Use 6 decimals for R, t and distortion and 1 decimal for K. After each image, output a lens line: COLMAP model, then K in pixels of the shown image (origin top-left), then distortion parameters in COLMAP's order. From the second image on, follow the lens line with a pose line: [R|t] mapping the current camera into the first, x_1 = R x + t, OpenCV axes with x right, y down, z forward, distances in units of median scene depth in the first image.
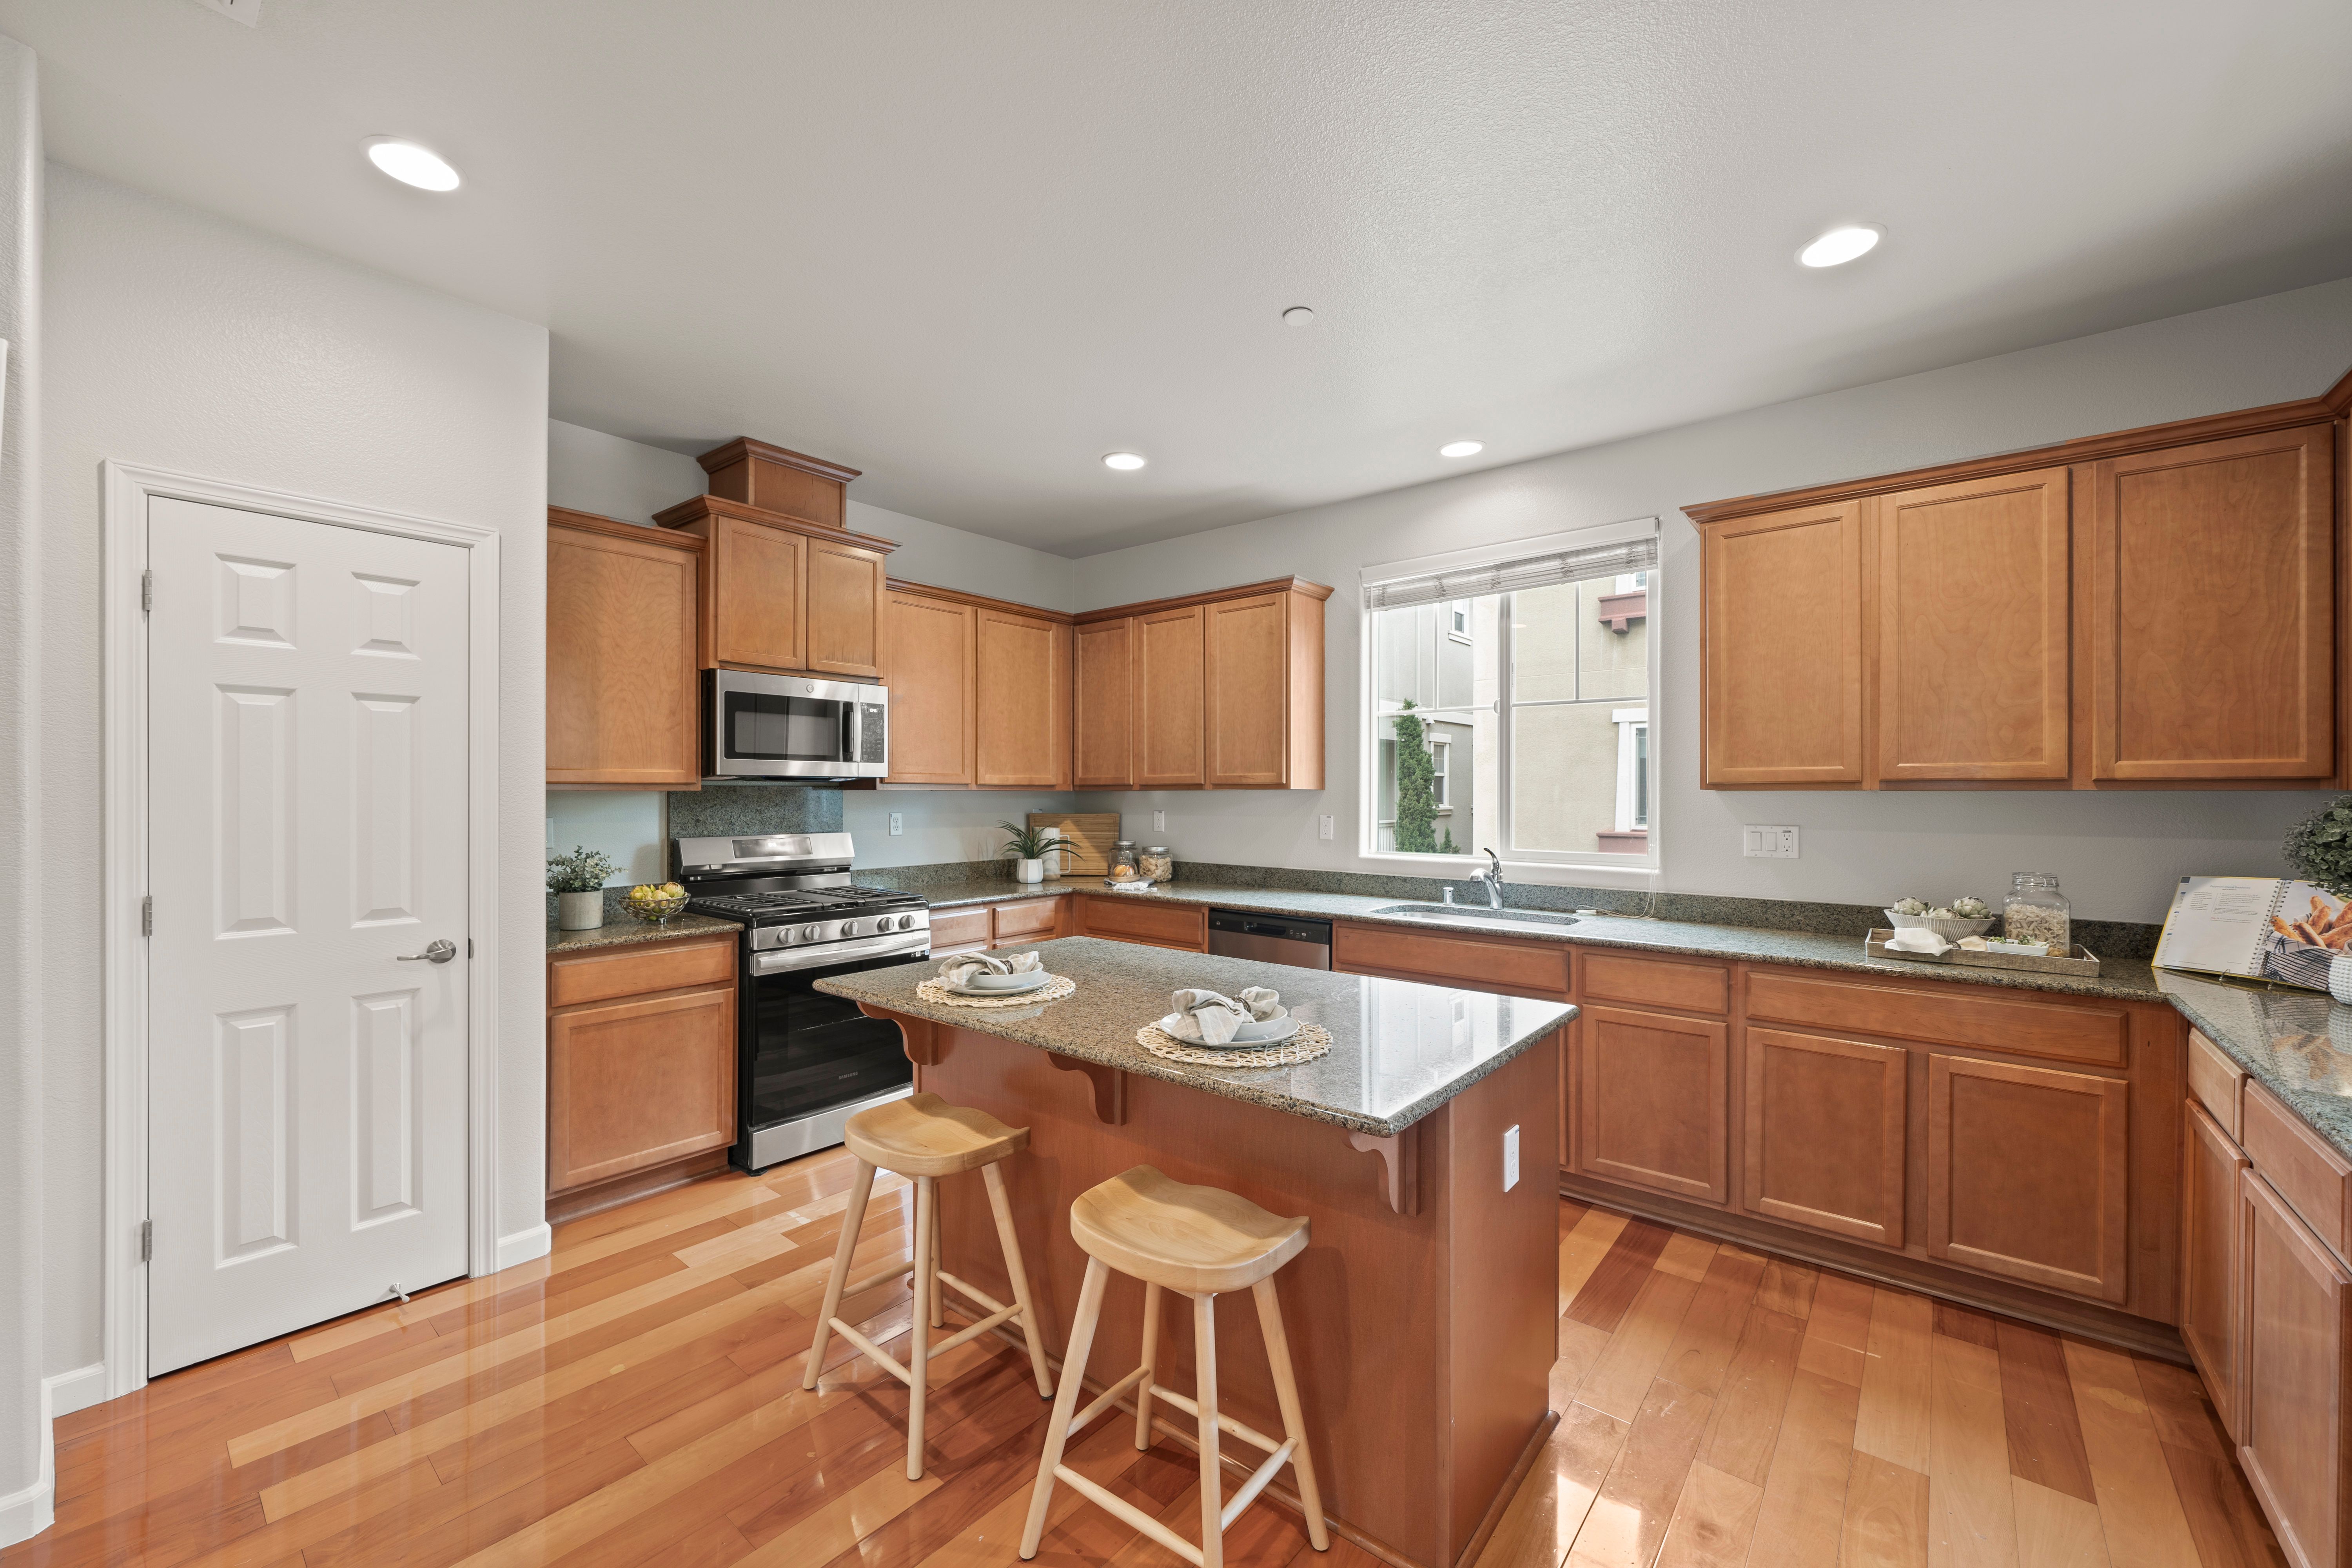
lens RADIAL K [[929.3, 0, 1182.8], [0, 929.3, 793.2], [0, 0, 1]] dist [-0.001372, -0.000052]
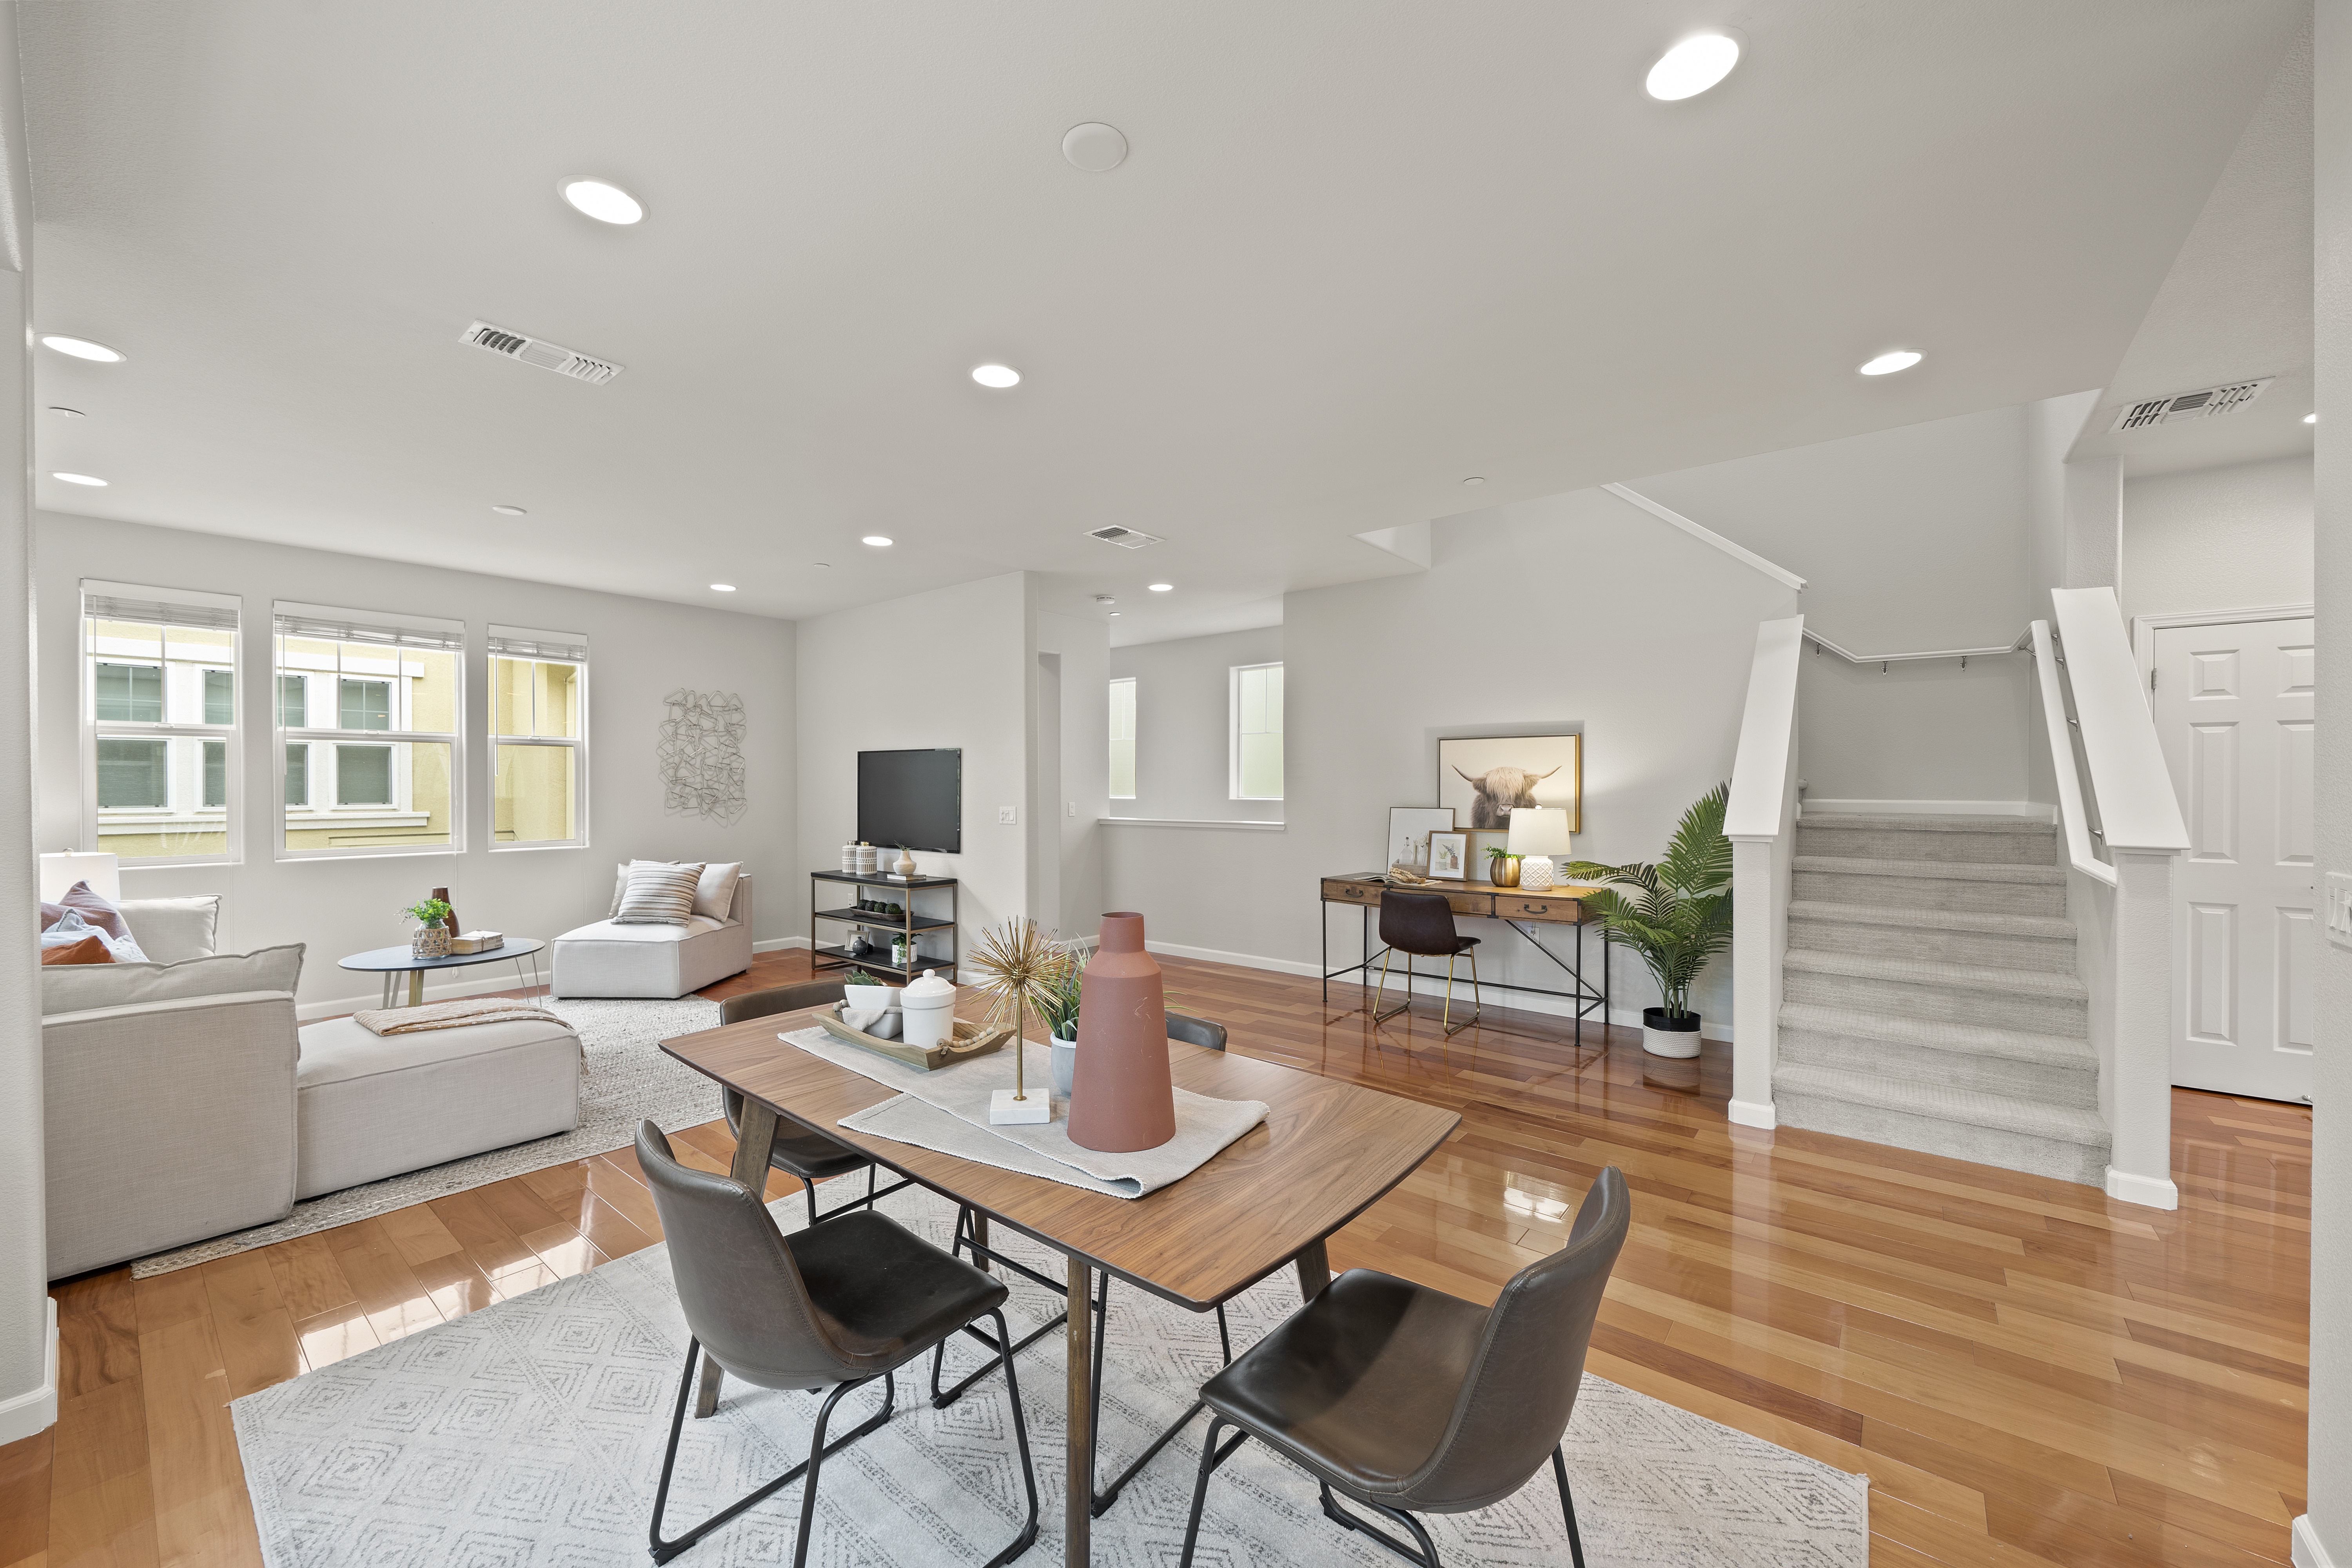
lens RADIAL K [[885.4, 0, 1163.6], [0, 885.4, 787.4], [0, 0, 1]] dist [-0.003247, -0.000358]
pose [[-0.015084, 0.003423, -0.999880, 0.532213], [0.000862, 0.999994, 0.003410, 0.002261], [0.999886, -0.000810, -0.015086, -0.728232]]
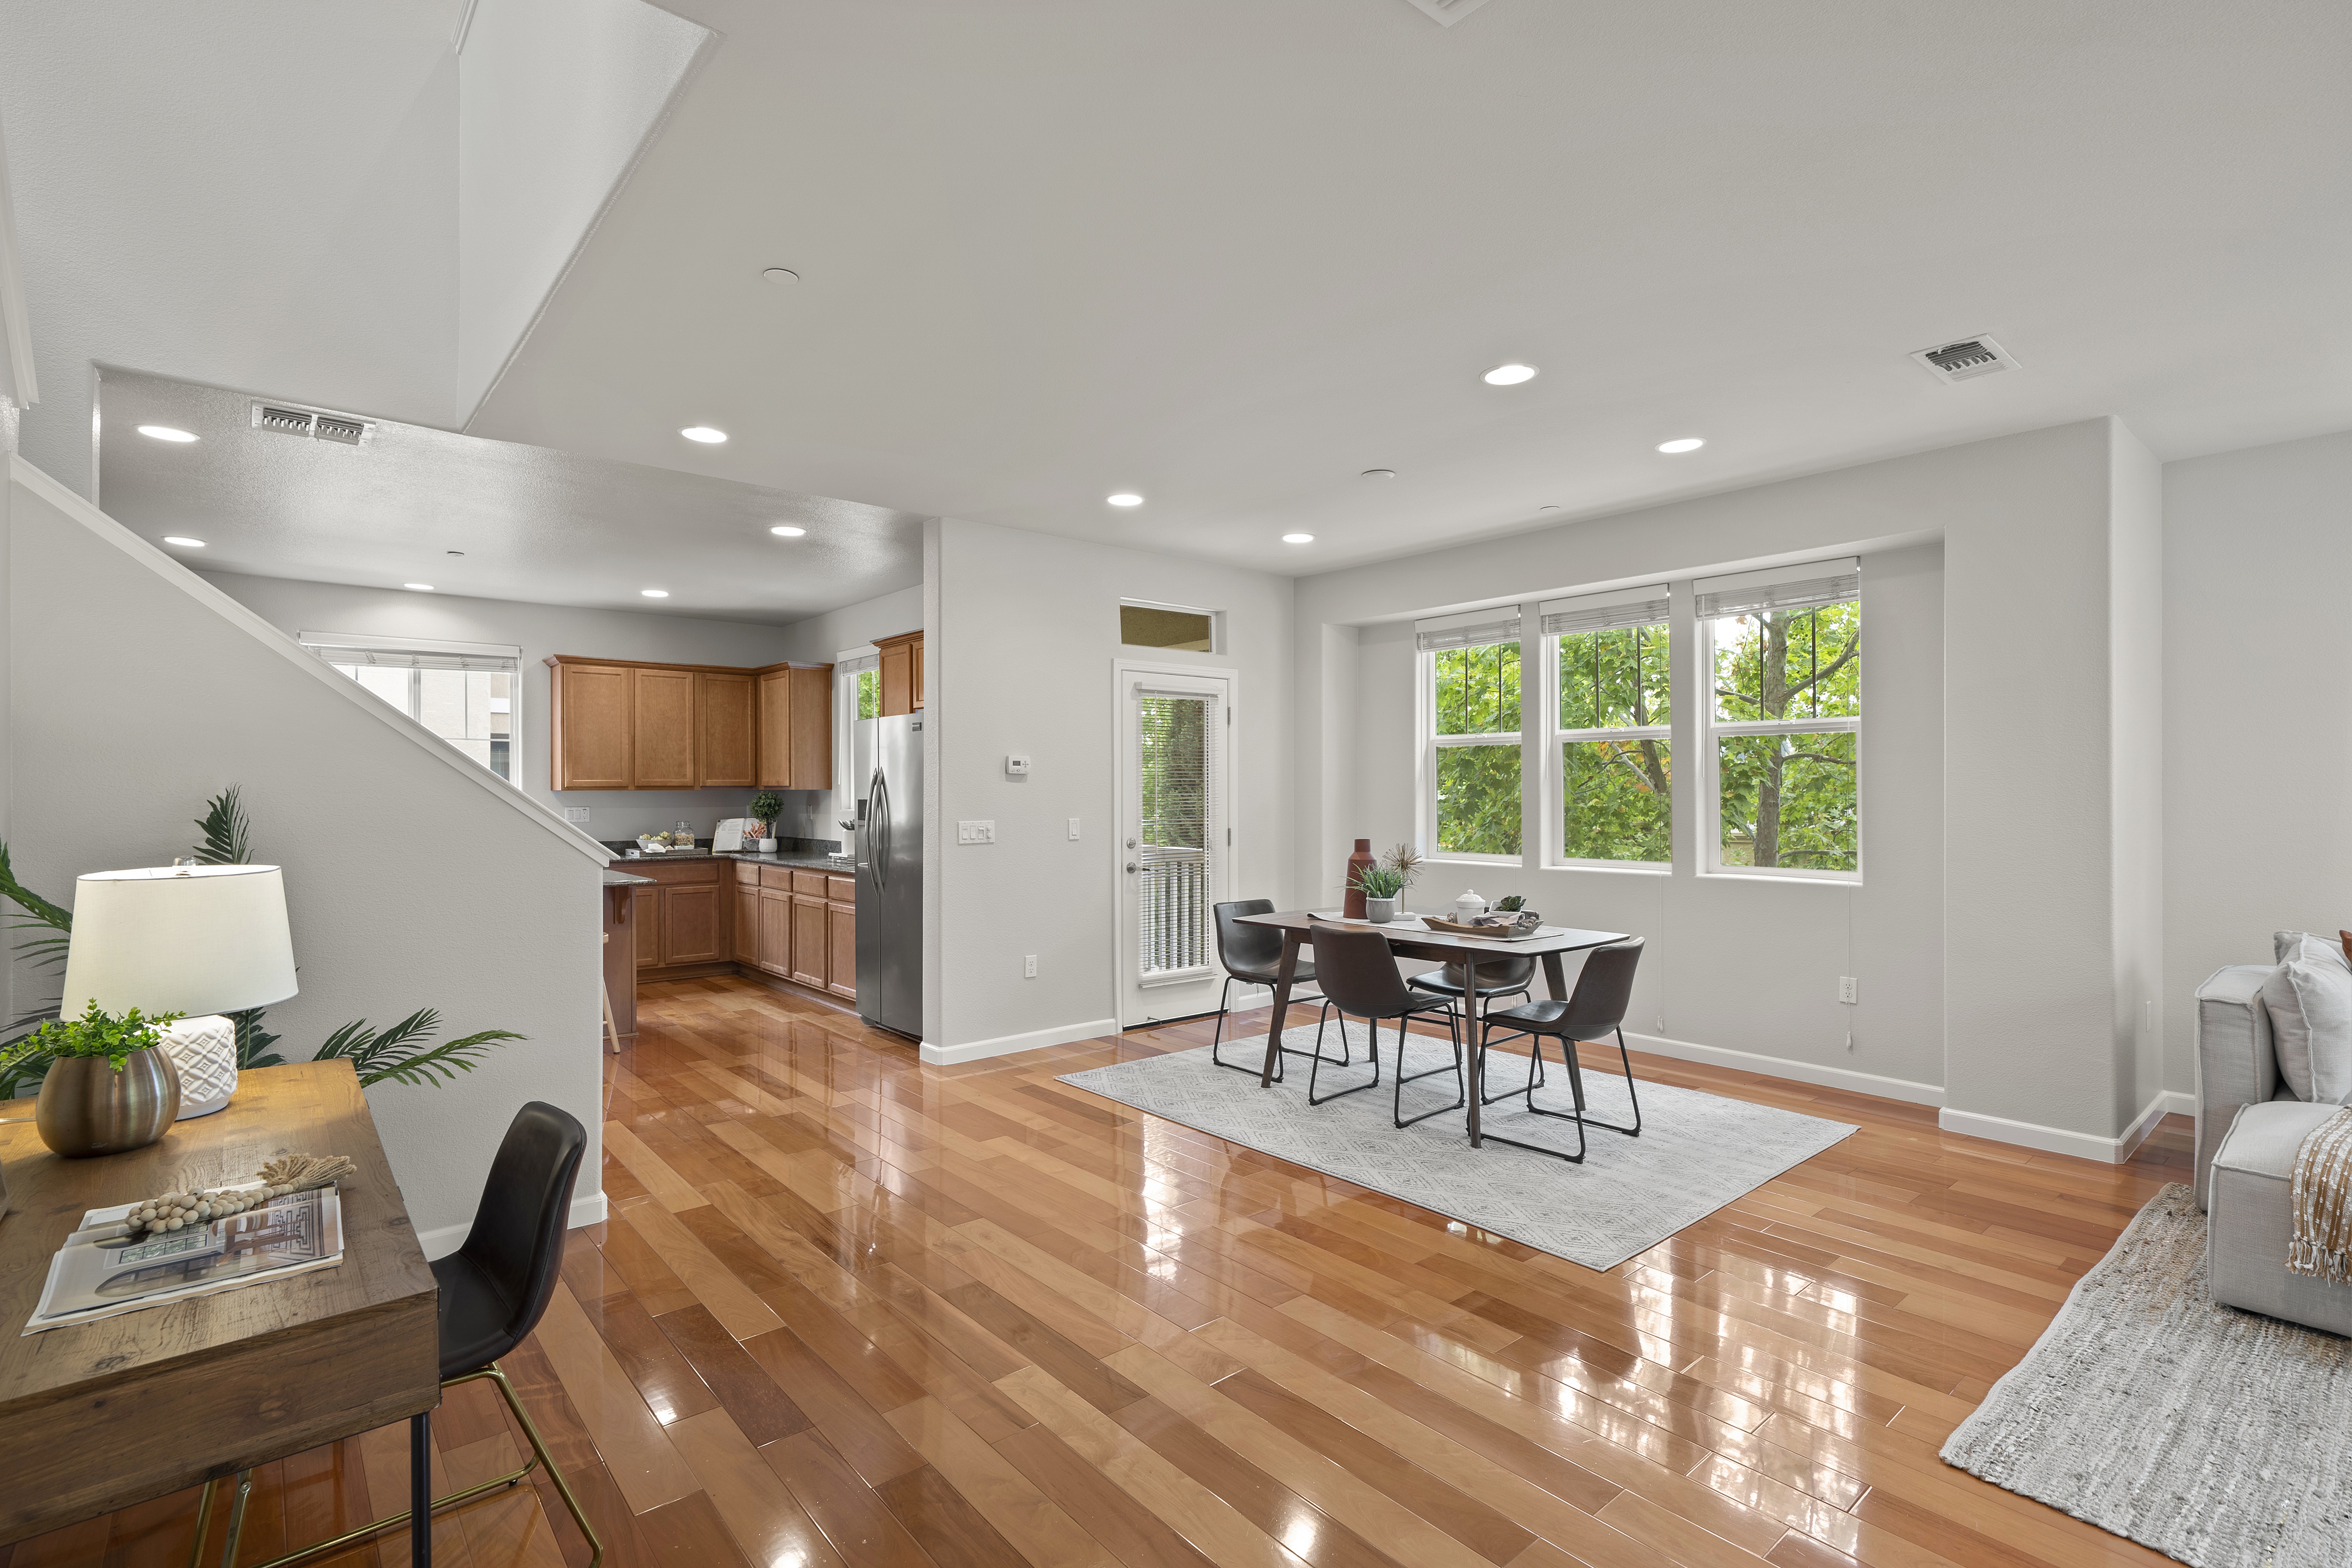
lens RADIAL K [[1091.1, 0, 1158.6], [0, 1091.1, 780.0], [0, 0, 1]] dist [0.001675, -0.000199]
pose [[0.190359, 0.007356, 0.981687, -1.613619], [0.003330, 0.999961, -0.008138, -0.001592], [-0.981709, 0.004818, 0.190327, -0.798663]]
